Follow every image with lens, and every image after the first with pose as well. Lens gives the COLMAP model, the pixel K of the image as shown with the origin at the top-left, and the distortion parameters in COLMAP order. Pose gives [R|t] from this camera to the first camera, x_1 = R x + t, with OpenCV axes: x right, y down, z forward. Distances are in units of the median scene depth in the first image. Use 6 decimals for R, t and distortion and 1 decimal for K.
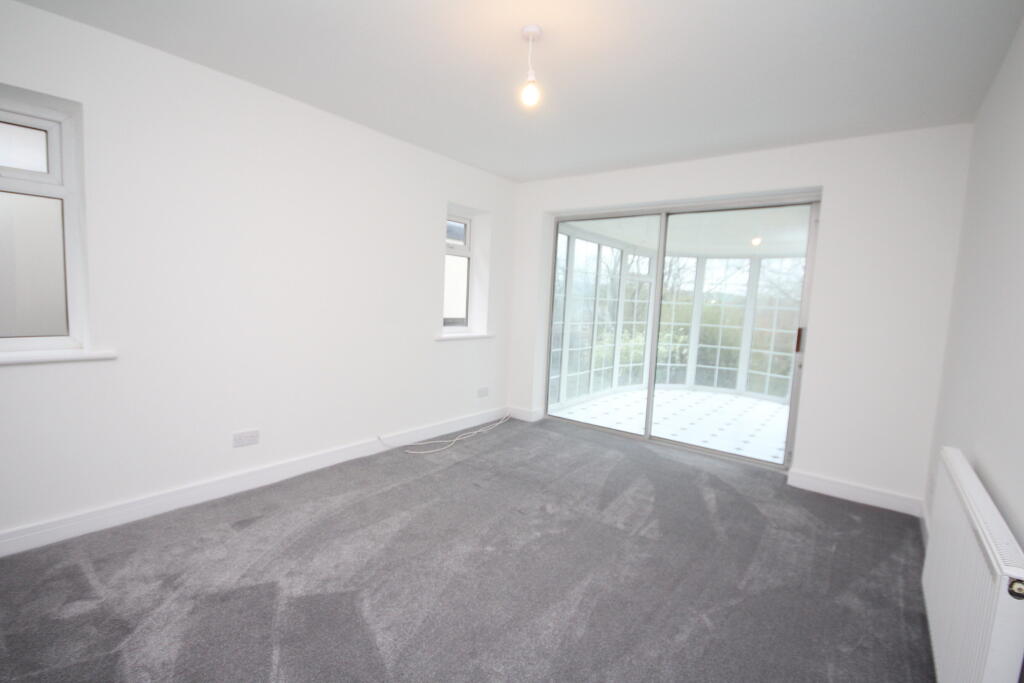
lens RADIAL K [[475.5, 0, 510.2], [0, 475.5, 341.3], [0, 0, 1]] dist [0.006203, 0.000612]
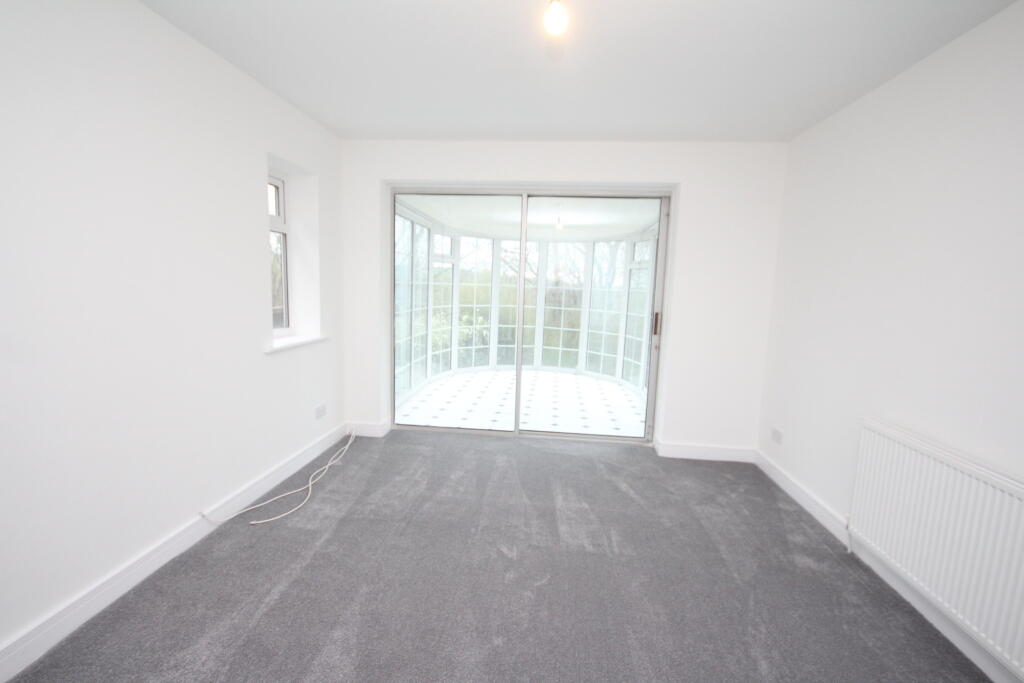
lens RADIAL K [[475.5, 0, 511.5], [0, 475.5, 343.1], [0, 0, 1]] dist [0.006203, 0.000612]
pose [[0.845871, -0.084609, 0.526634, -0.239215], [0.055557, 0.995944, 0.070772, -0.050644], [-0.530486, -0.030606, 0.847141, 0.234933]]
